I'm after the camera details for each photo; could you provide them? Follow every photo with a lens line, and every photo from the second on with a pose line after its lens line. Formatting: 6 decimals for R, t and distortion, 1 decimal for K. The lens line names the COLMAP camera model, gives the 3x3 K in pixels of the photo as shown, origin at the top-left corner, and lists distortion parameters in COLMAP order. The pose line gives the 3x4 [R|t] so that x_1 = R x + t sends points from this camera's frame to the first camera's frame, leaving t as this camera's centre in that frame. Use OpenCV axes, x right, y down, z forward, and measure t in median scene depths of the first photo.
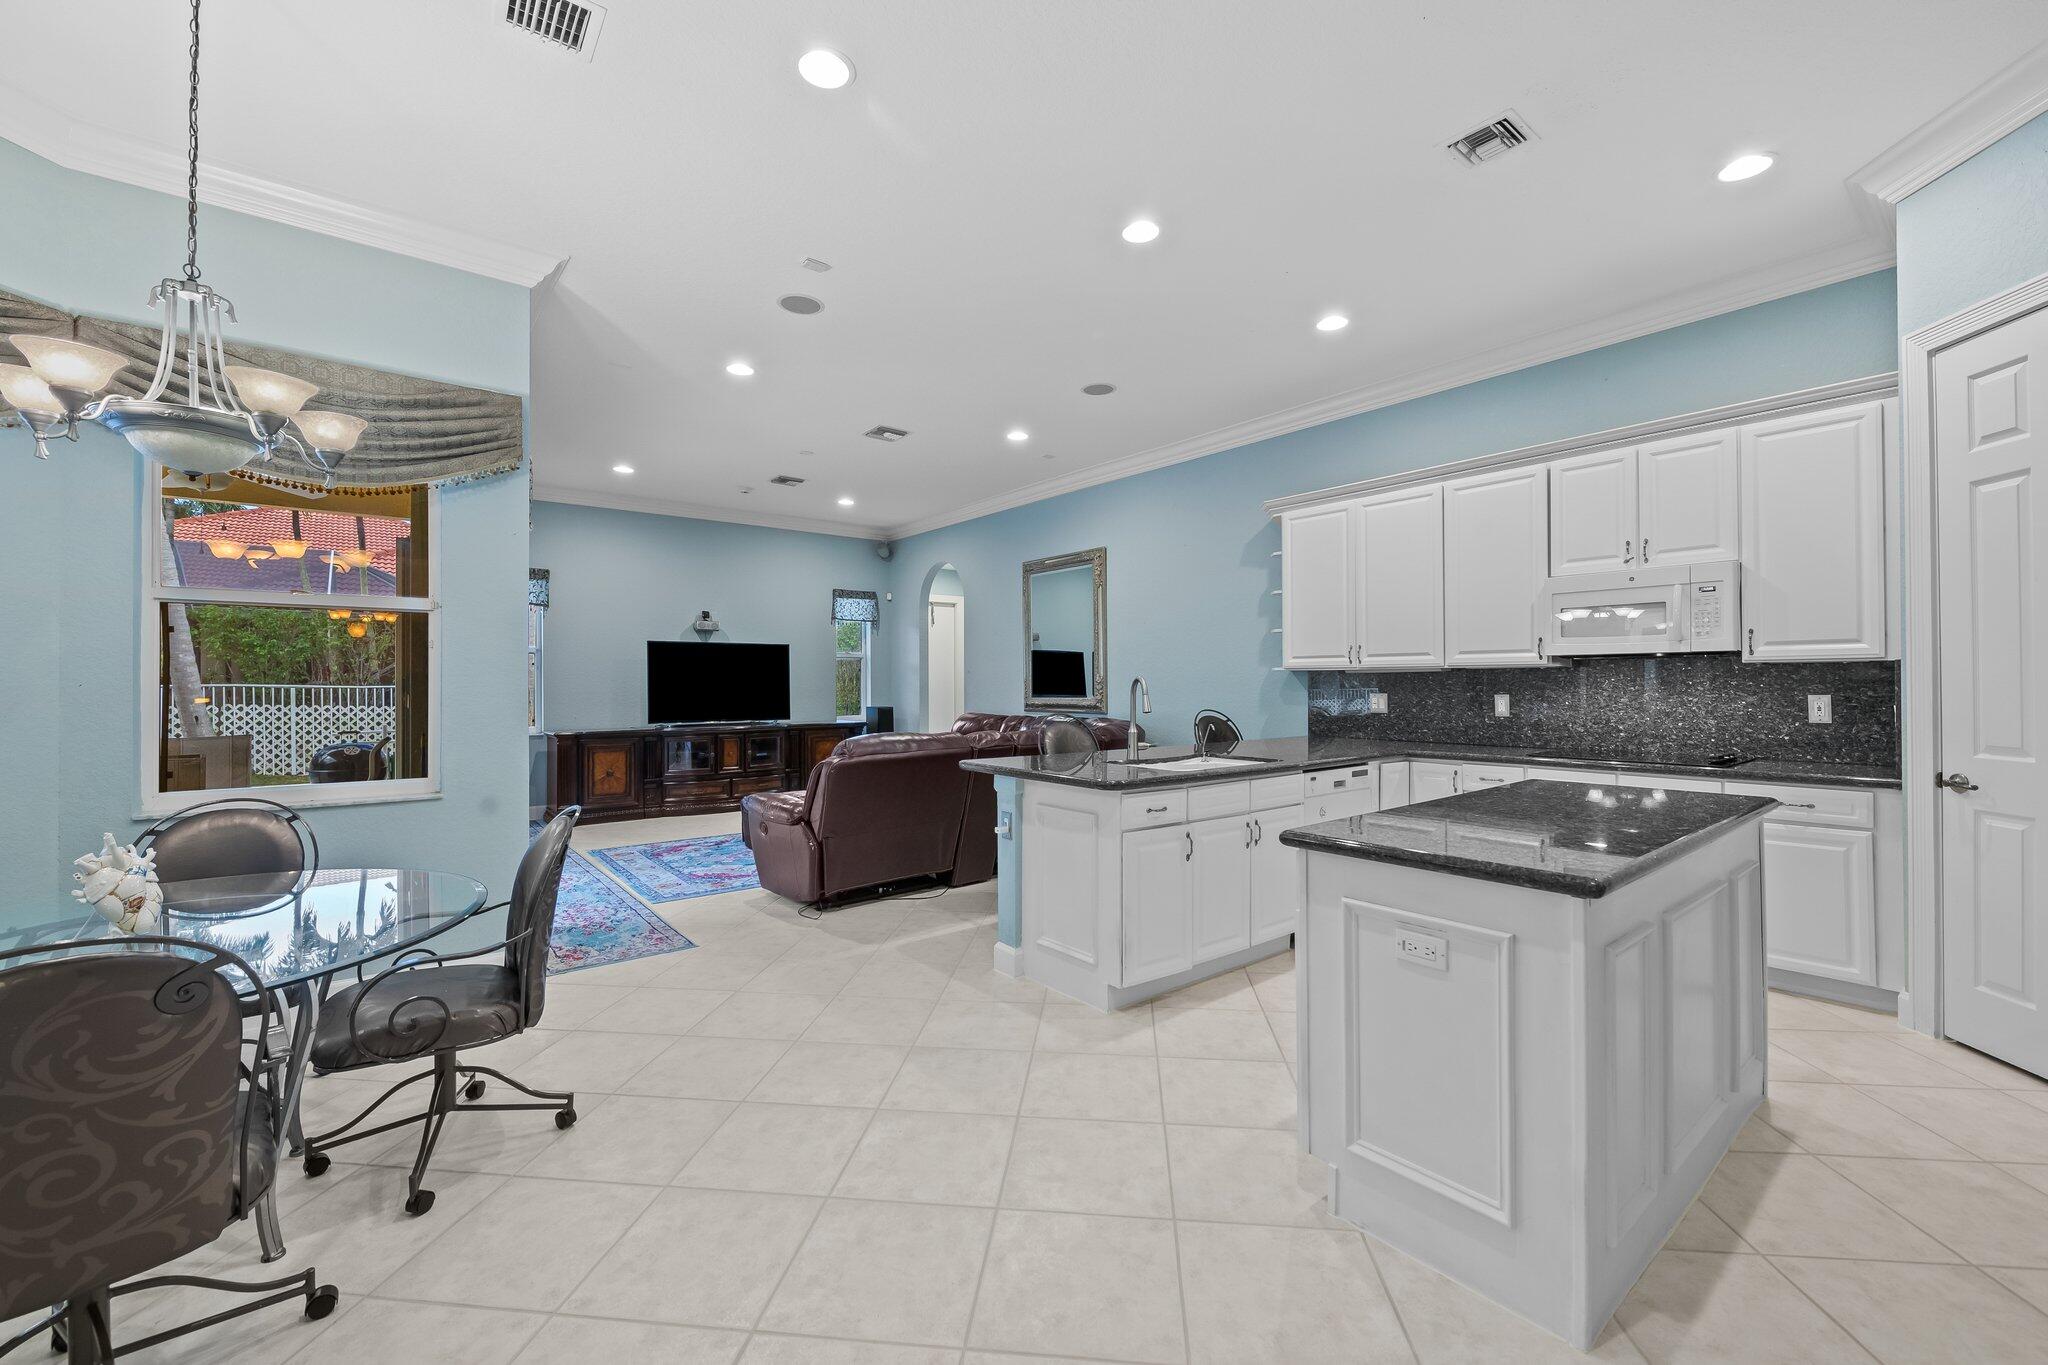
lens RADIAL K [[814.7, 0, 1024.0], [0, 814.7, 682.5], [0, 0, 1]] dist [-0.000783, -0.000259]
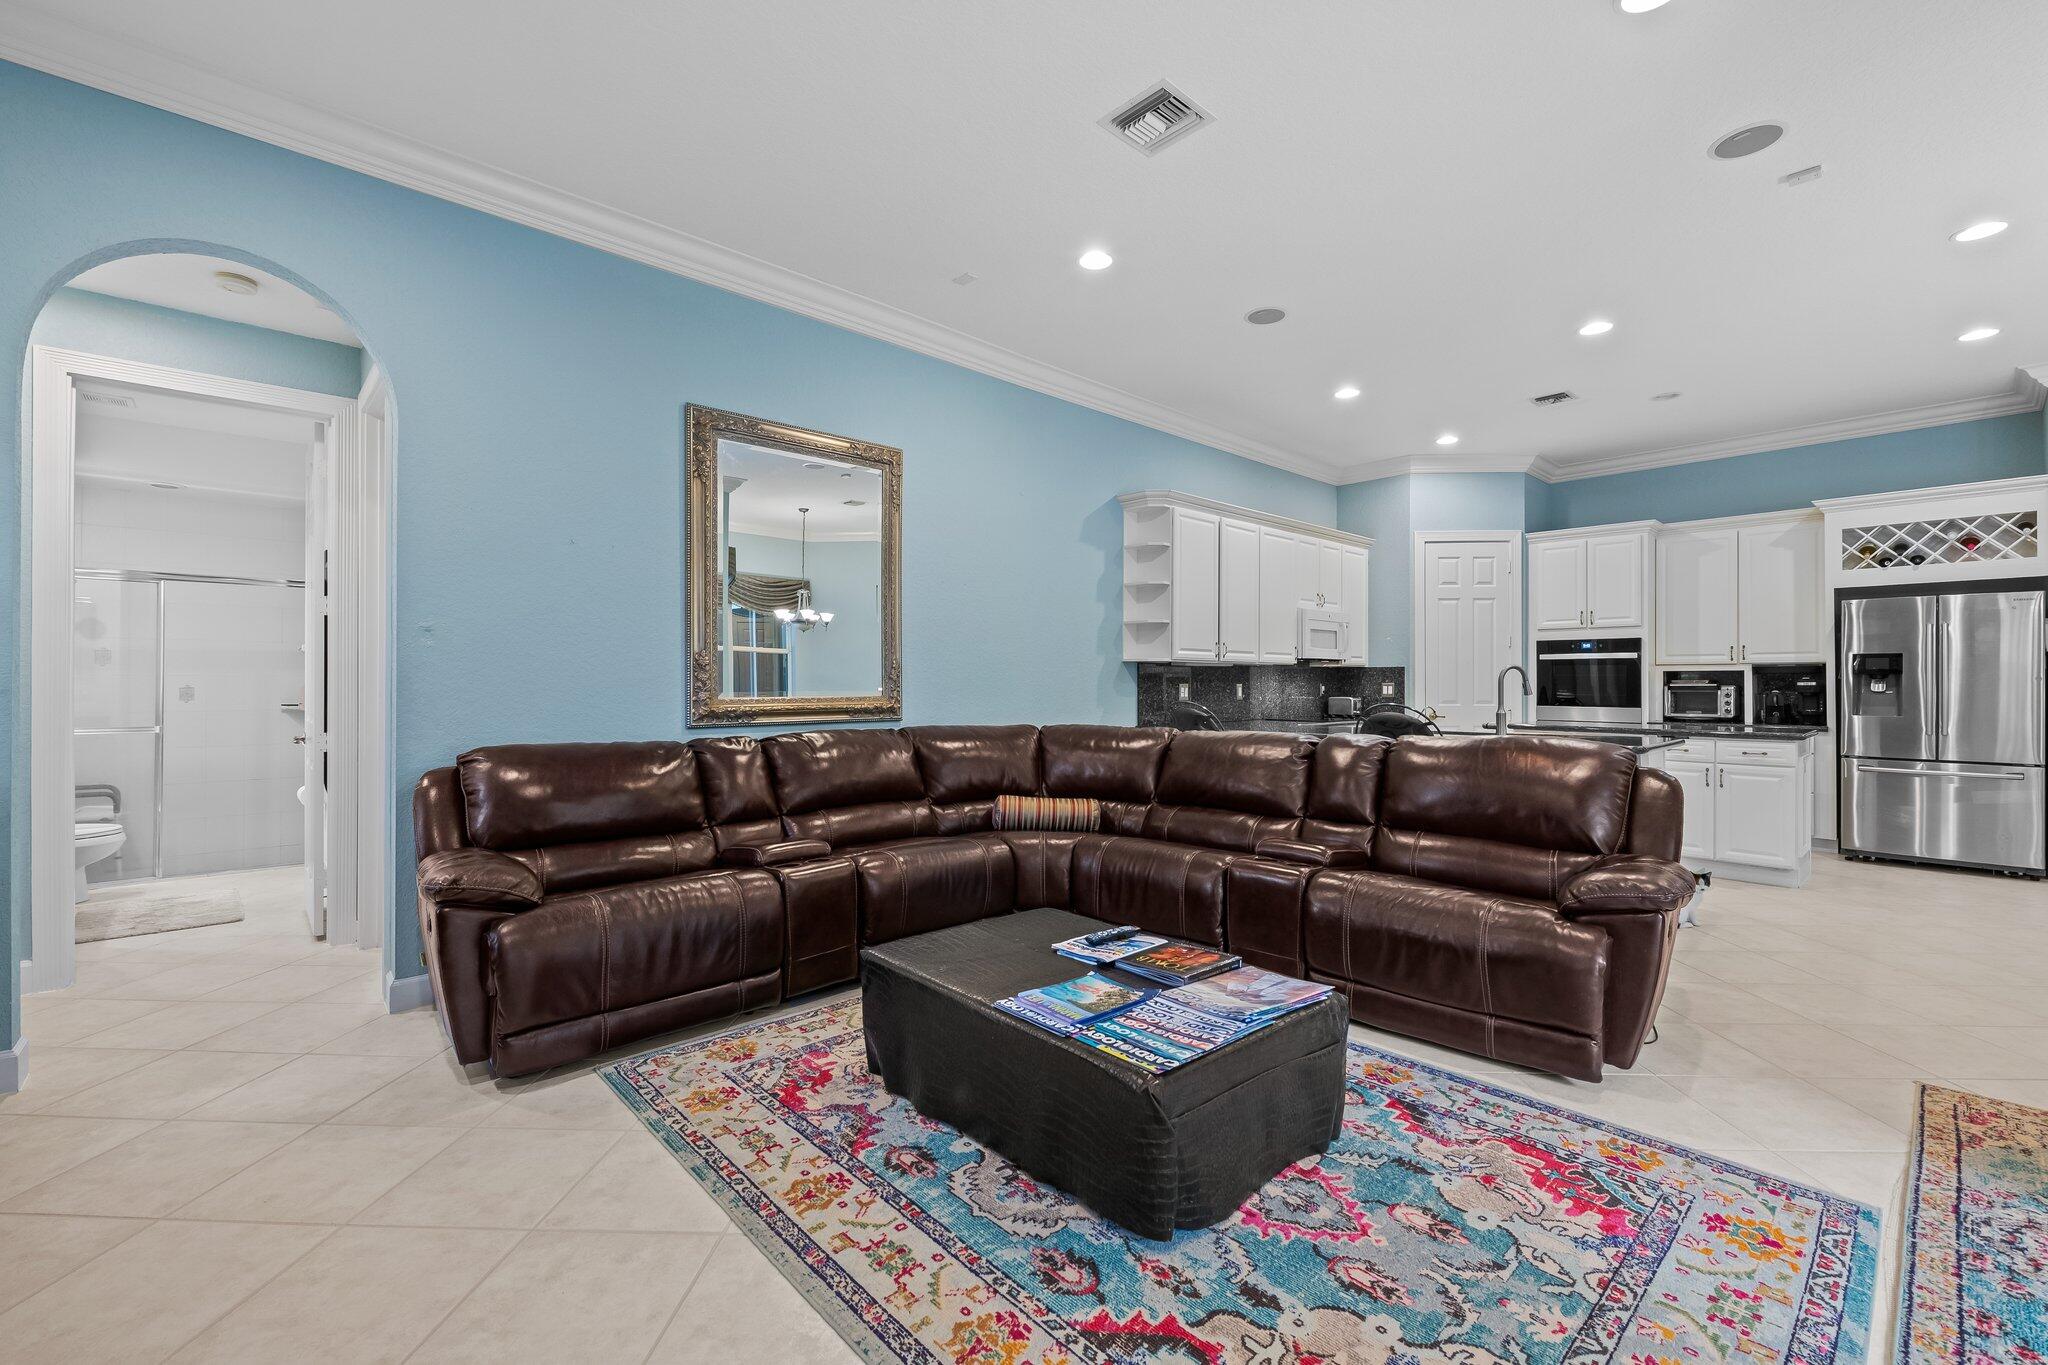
lens RADIAL K [[862.4, 0, 1020.6], [0, 862.4, 684.7], [0, 0, 1]] dist [0.000013, -0.000536]
pose [[-0.069067, -0.001225, 0.997611, -1.054336], [-0.002217, 0.999997, 0.001074, 0.018829], [-0.997610, -0.002138, -0.069069, 1.802820]]
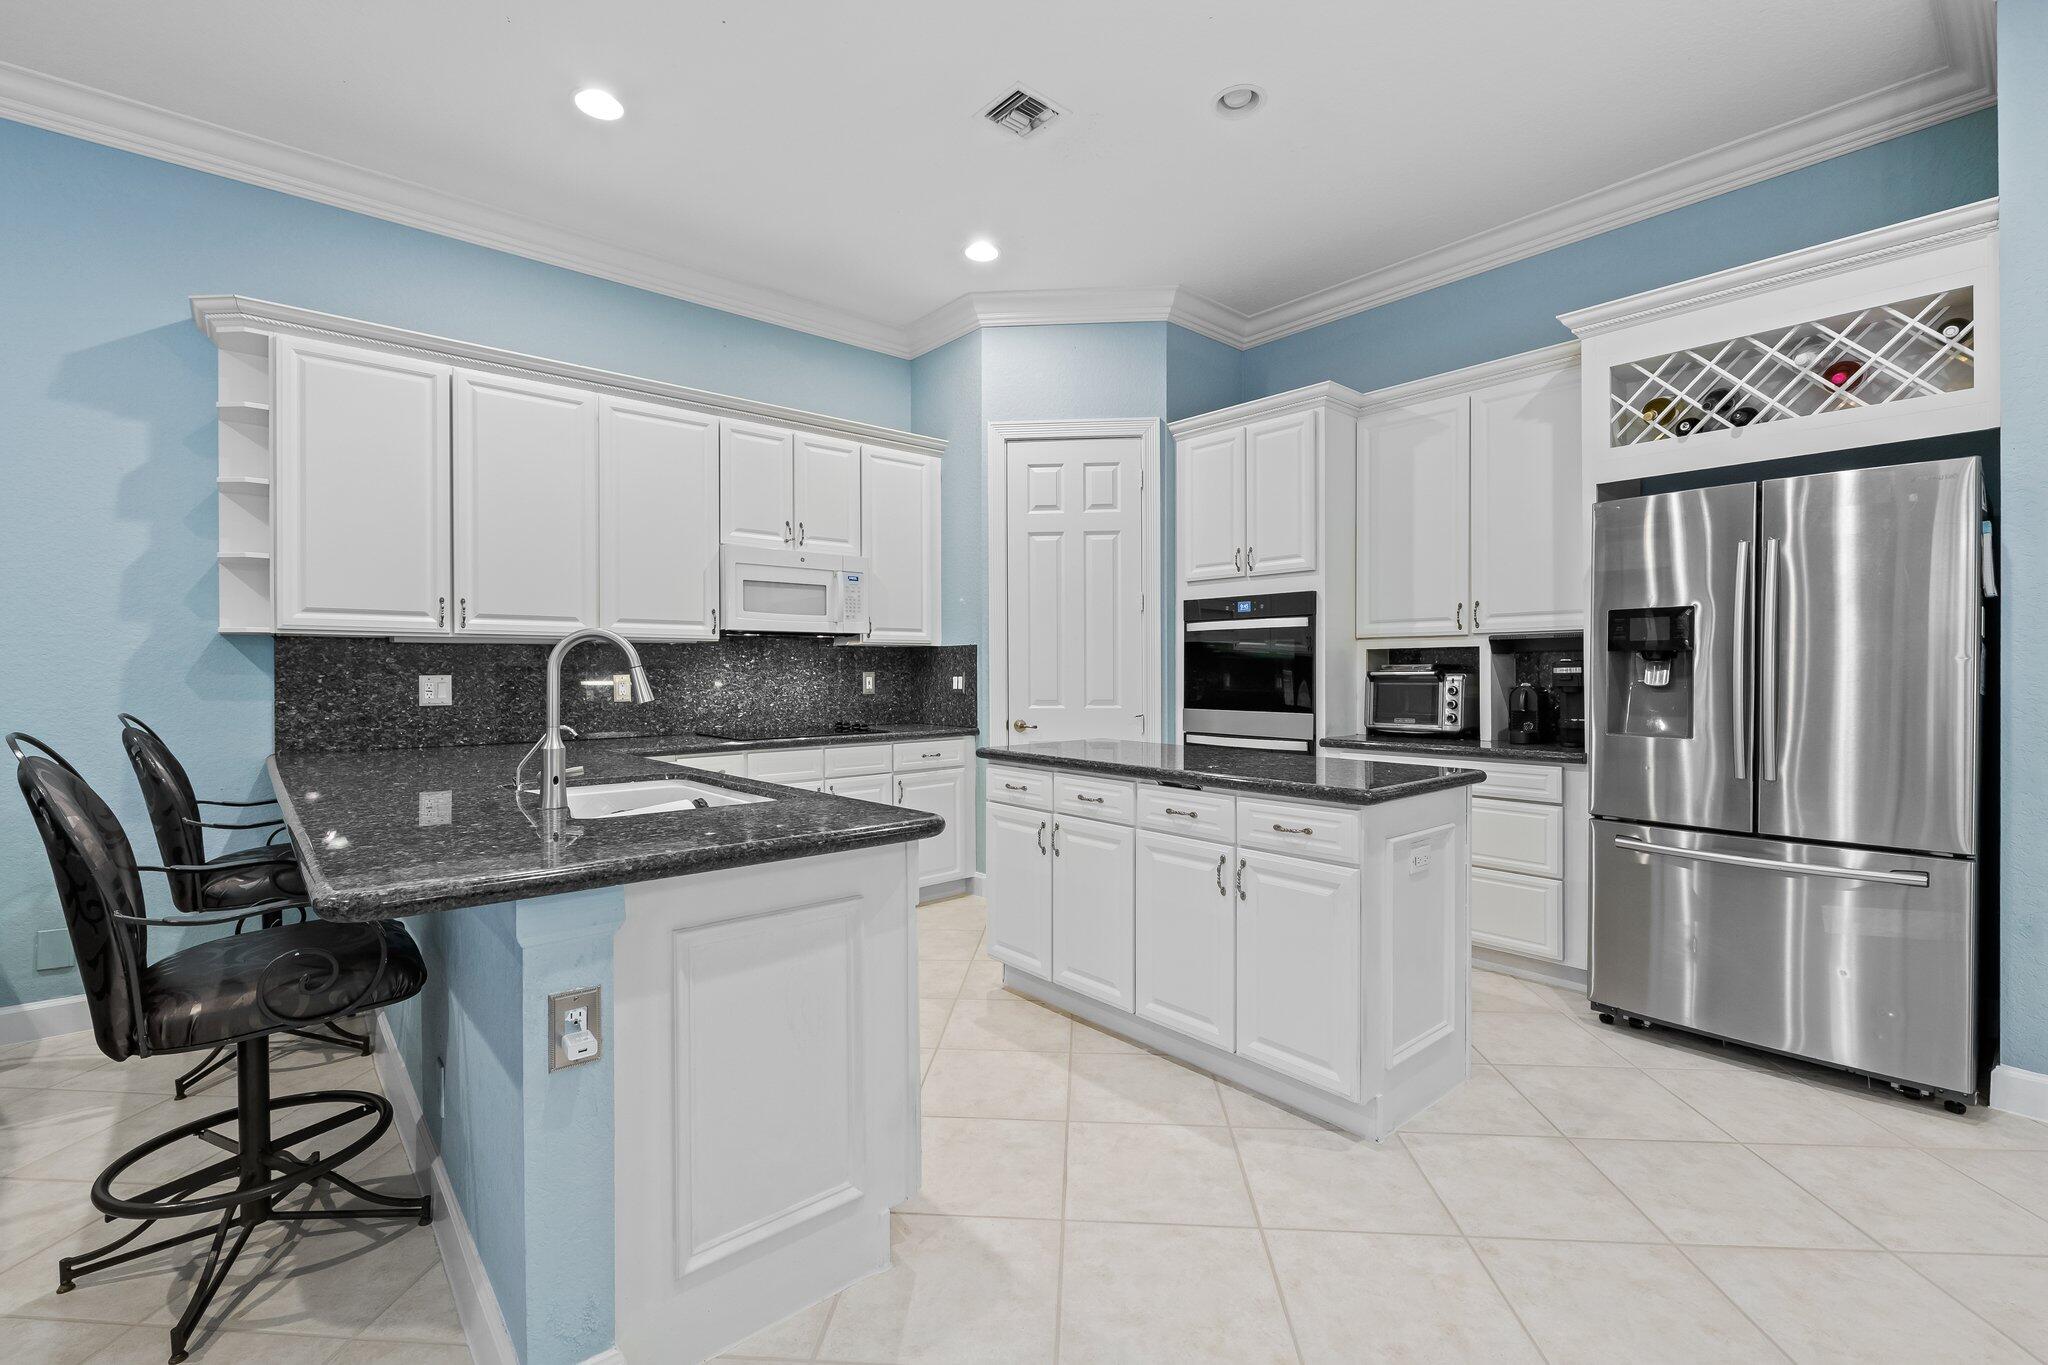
lens RADIAL K [[889.8, 0, 1022.0], [0, 889.8, 679.2], [0, 0, 1]] dist [0.009134, -0.004912]
pose [[-0.039321, -0.007893, 0.999195, -0.396255], [0.002078, 0.999966, 0.007981, 0.016097], [-0.999224, 0.002391, -0.039303, 0.774883]]
